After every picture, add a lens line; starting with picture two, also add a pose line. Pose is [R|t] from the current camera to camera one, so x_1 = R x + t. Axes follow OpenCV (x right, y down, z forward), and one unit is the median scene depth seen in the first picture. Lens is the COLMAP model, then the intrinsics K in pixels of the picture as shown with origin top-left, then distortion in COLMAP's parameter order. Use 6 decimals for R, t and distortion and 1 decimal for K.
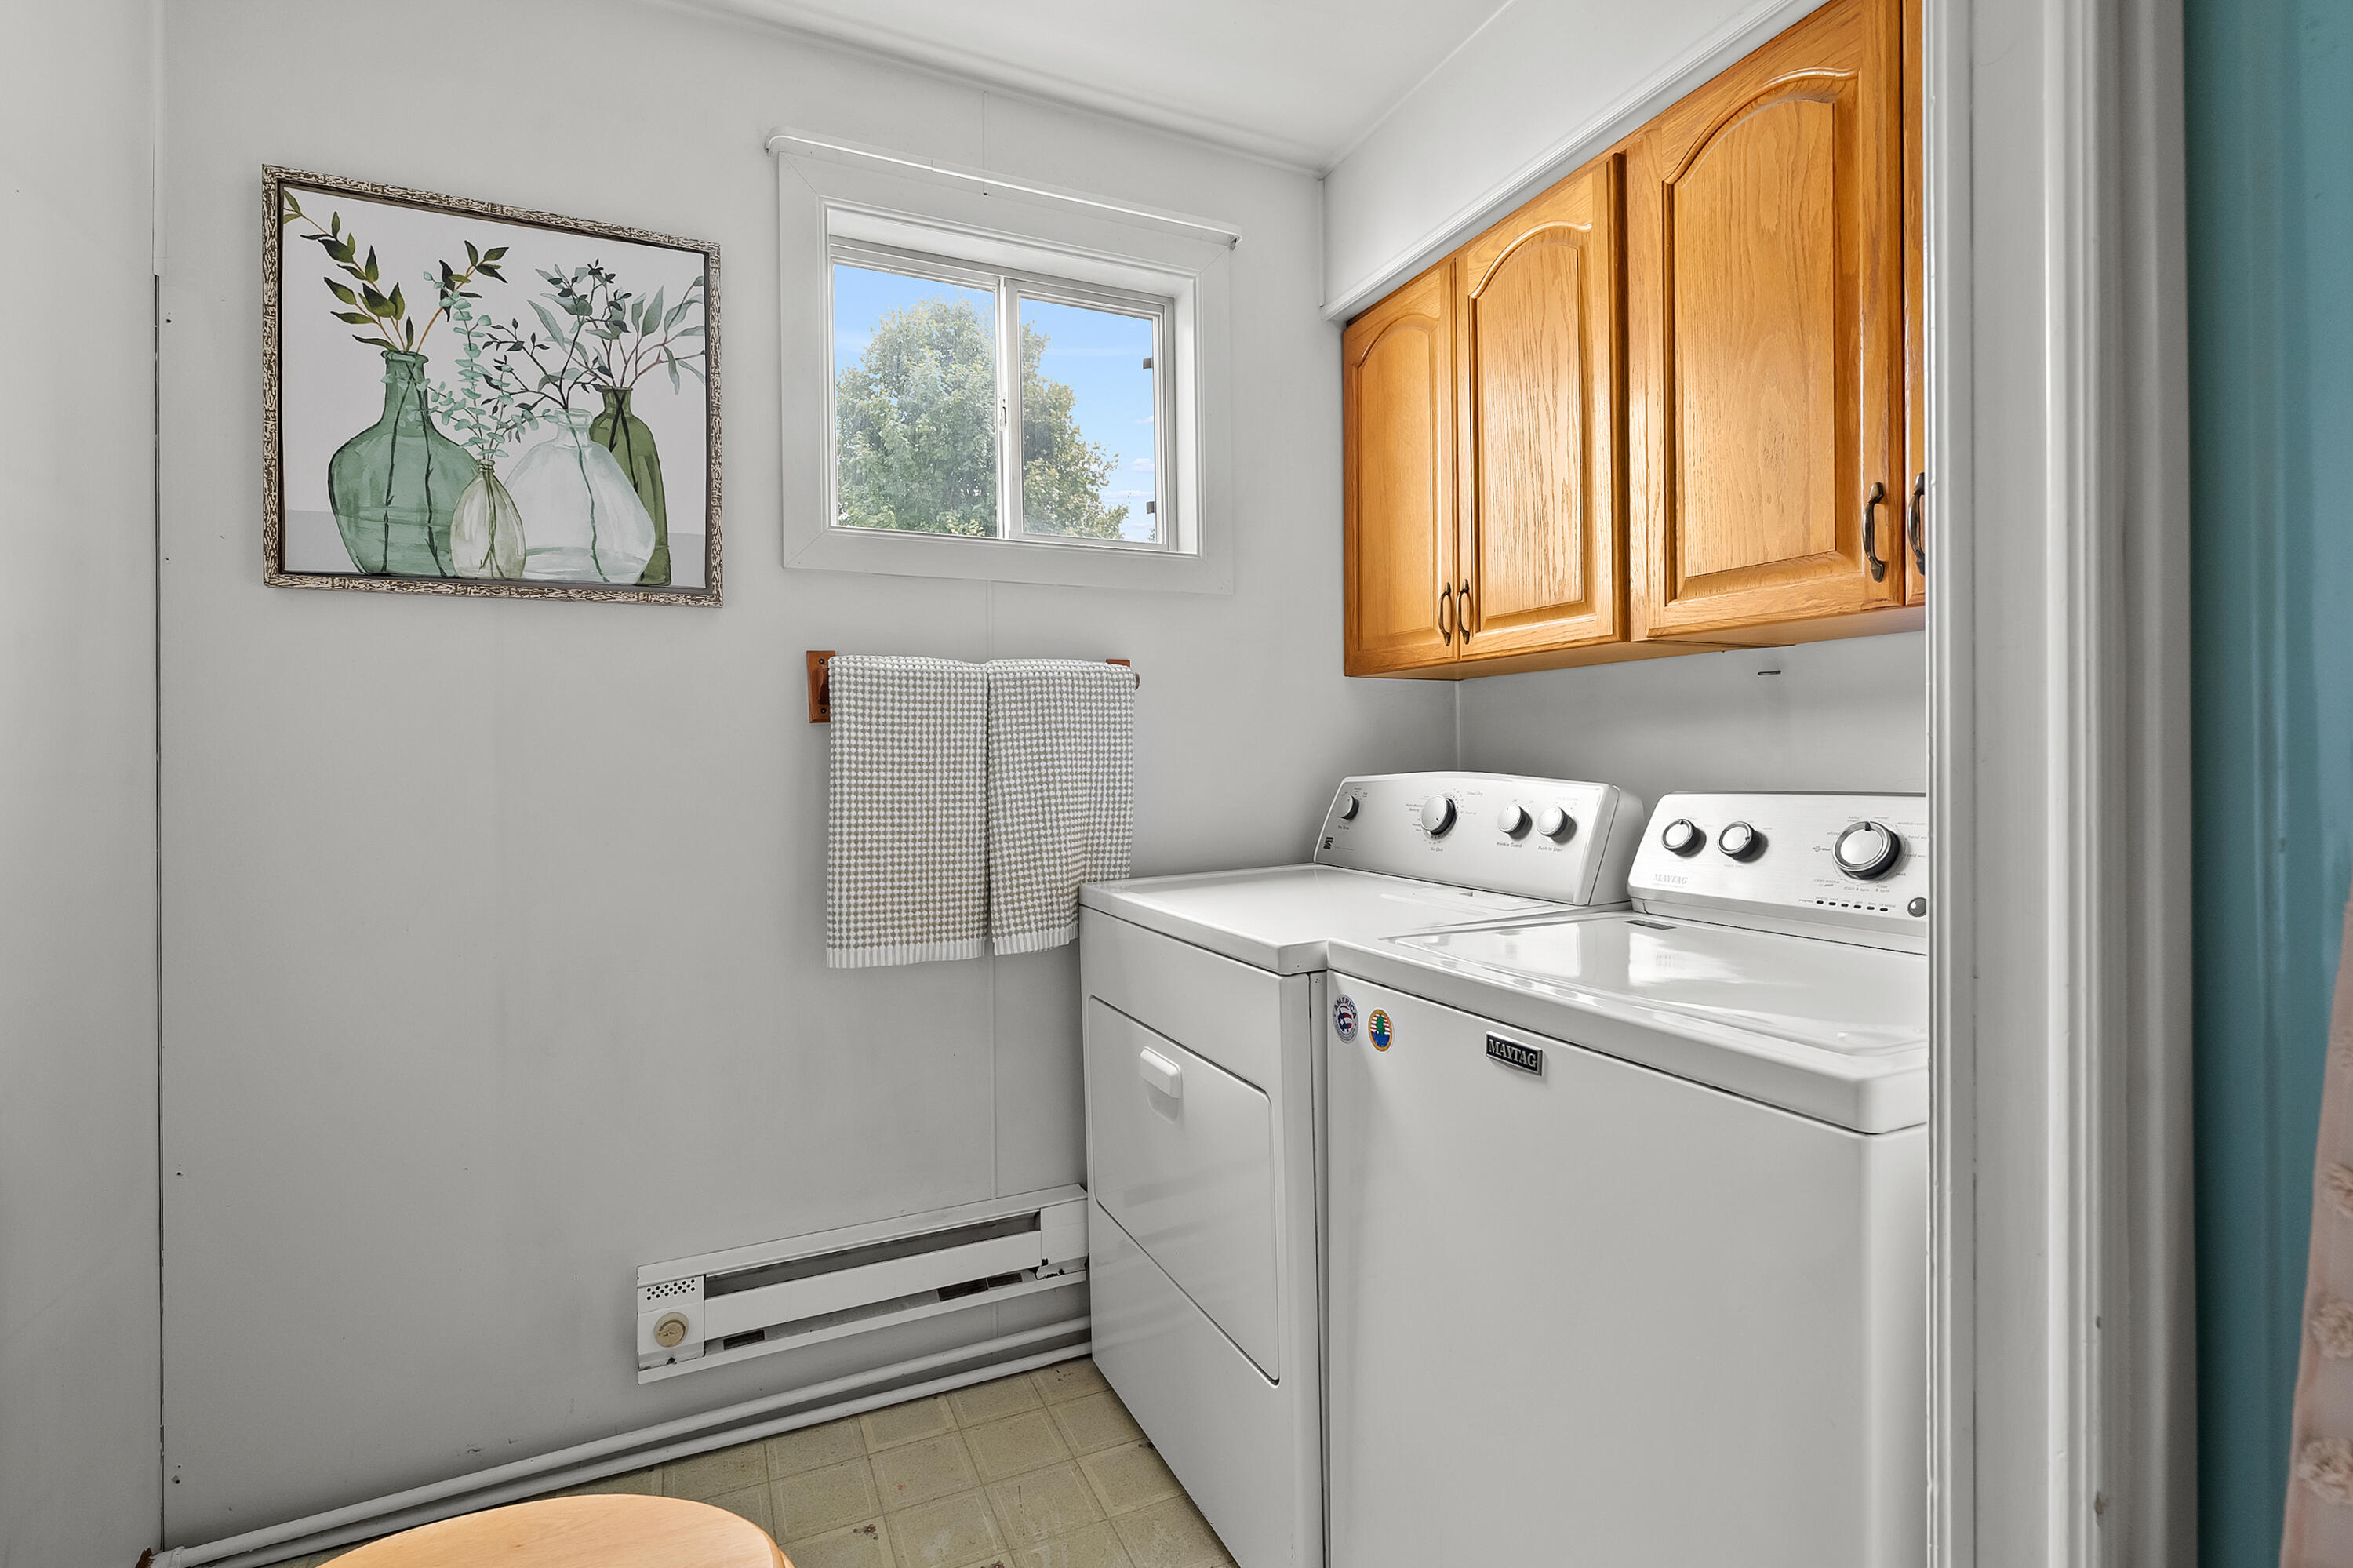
lens RADIAL K [[1078.9, 0, 1179.4], [0, 1078.9, 766.6], [0, 0, 1]] dist [-0.011578, 0.005784]
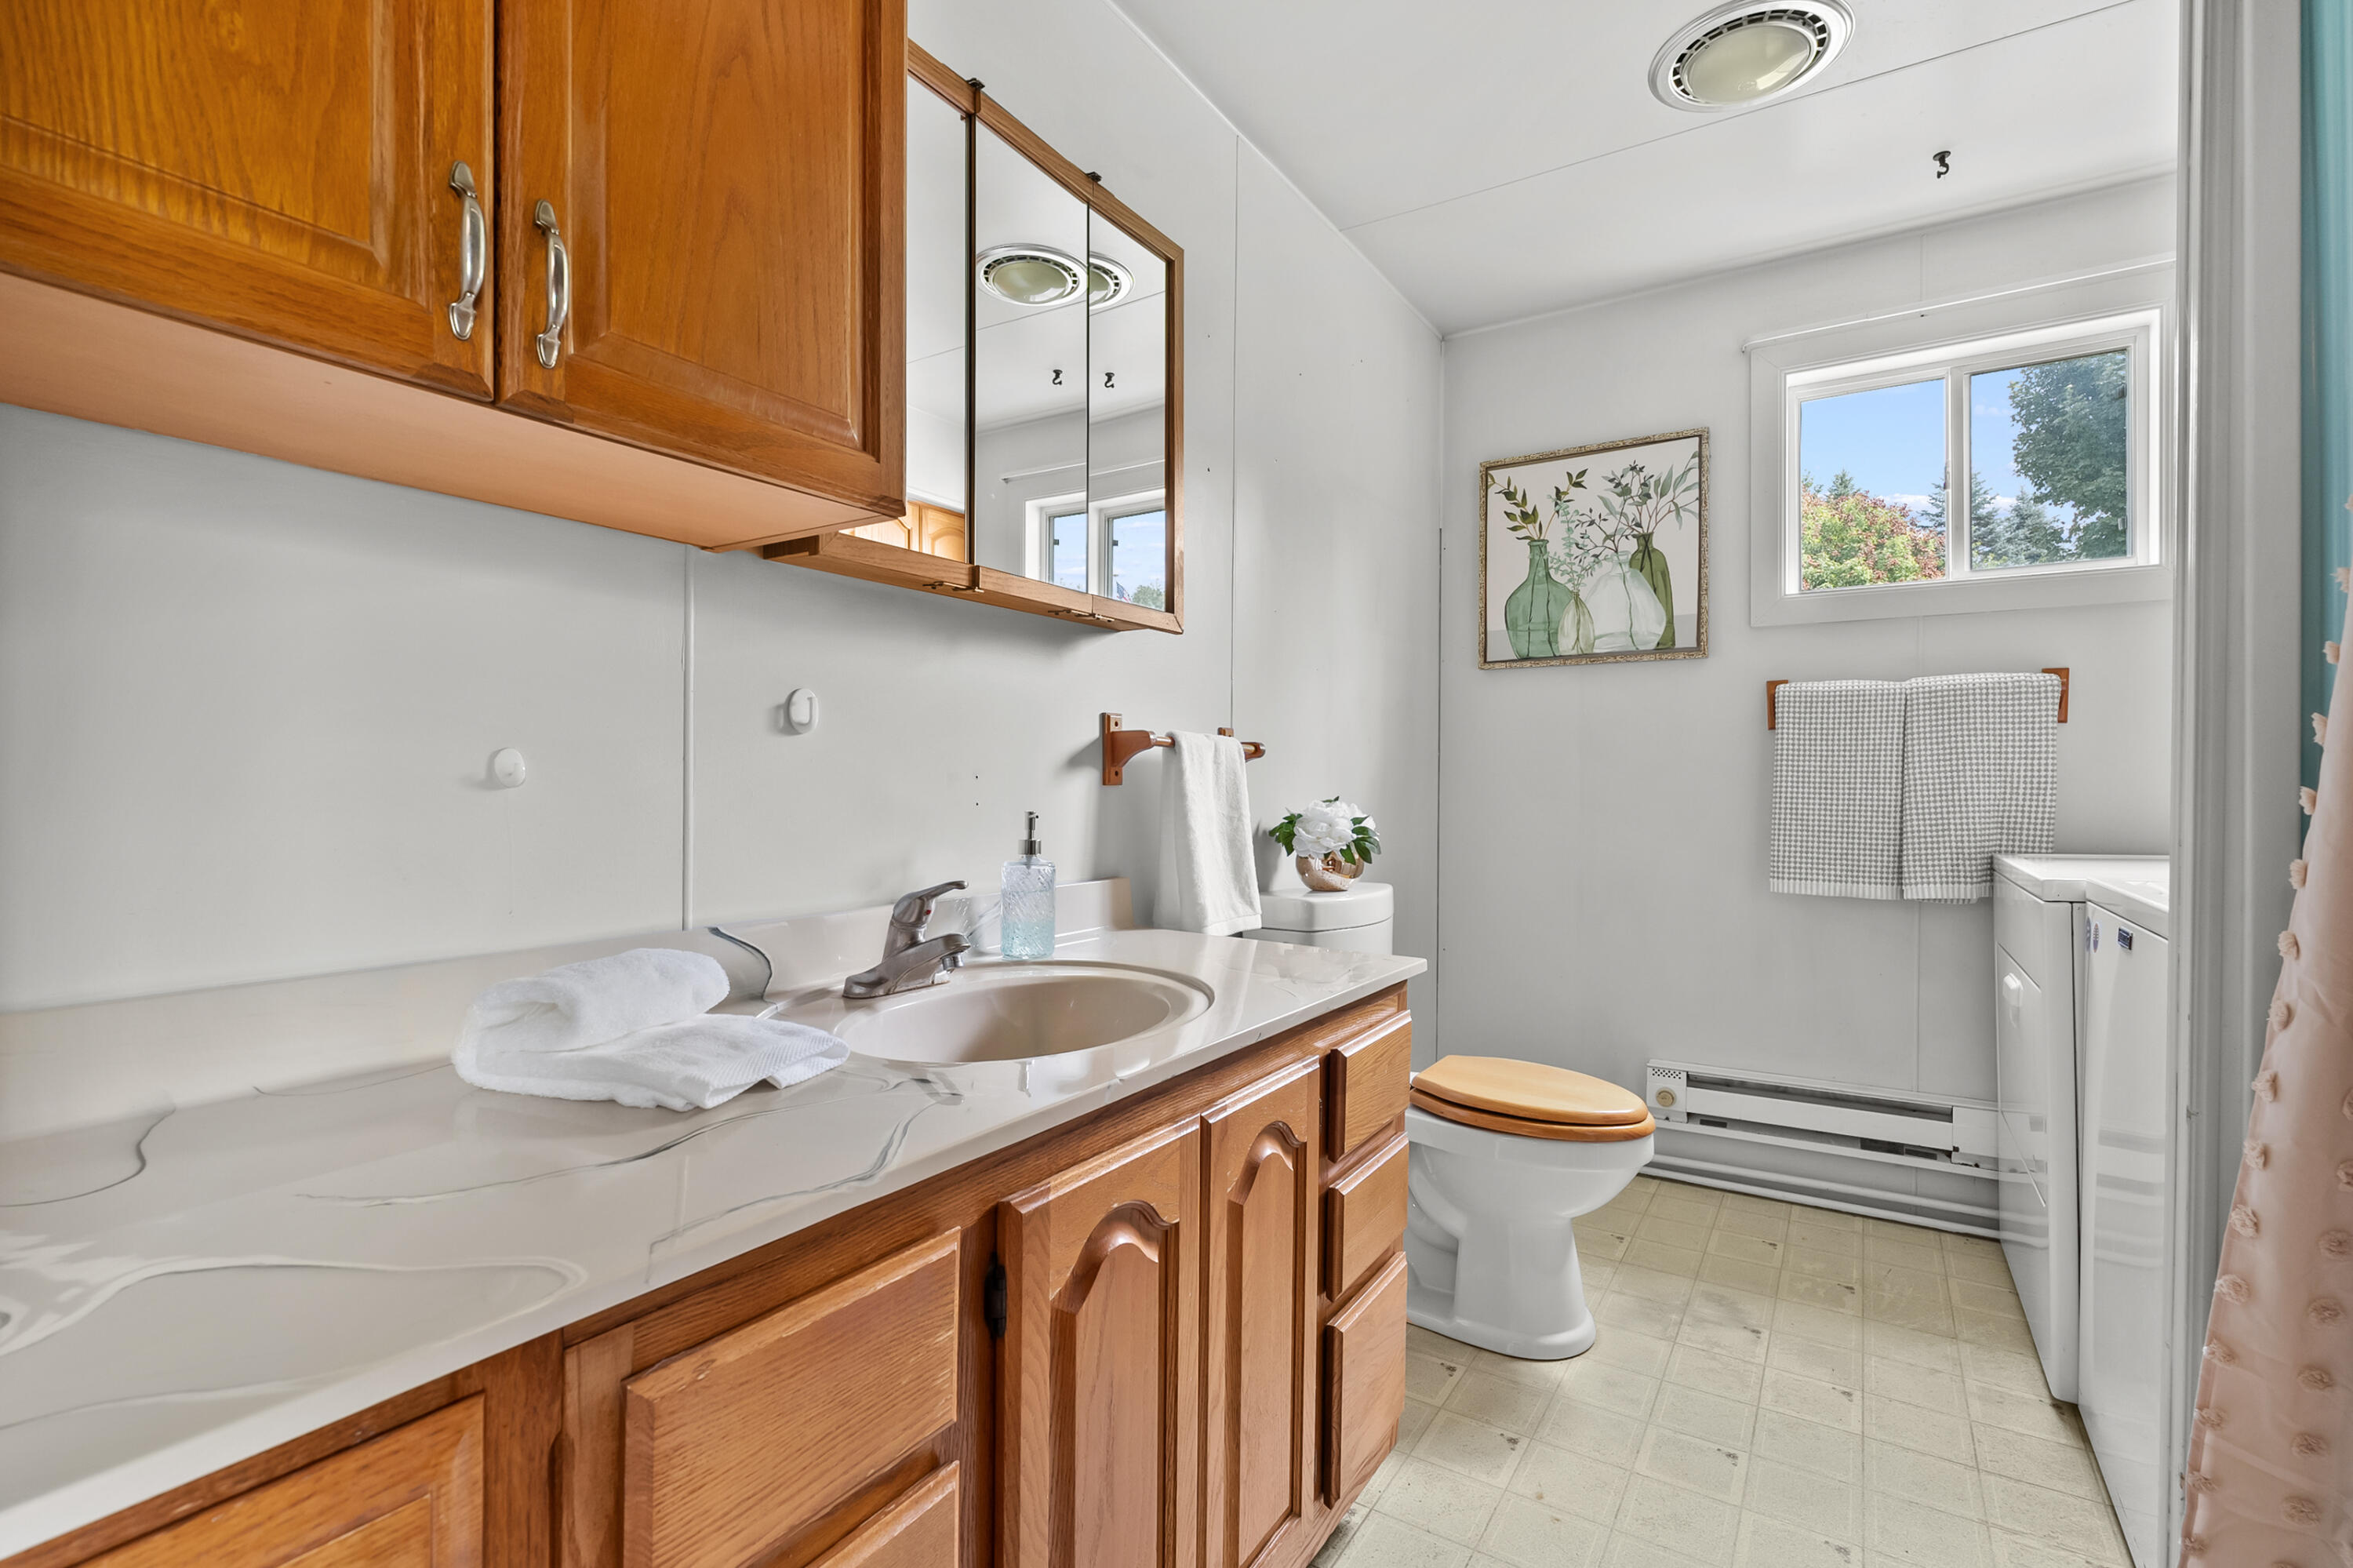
lens RADIAL K [[1078.9, 0, 1179.4], [0, 1078.9, 766.6], [0, 0, 1]] dist [-0.011578, 0.005784]
pose [[0.540762, -0.000313, -0.841176, 0.506812], [-0.012564, 0.999885, -0.008449, 0.036186], [0.841082, 0.015138, 0.540696, -0.526027]]
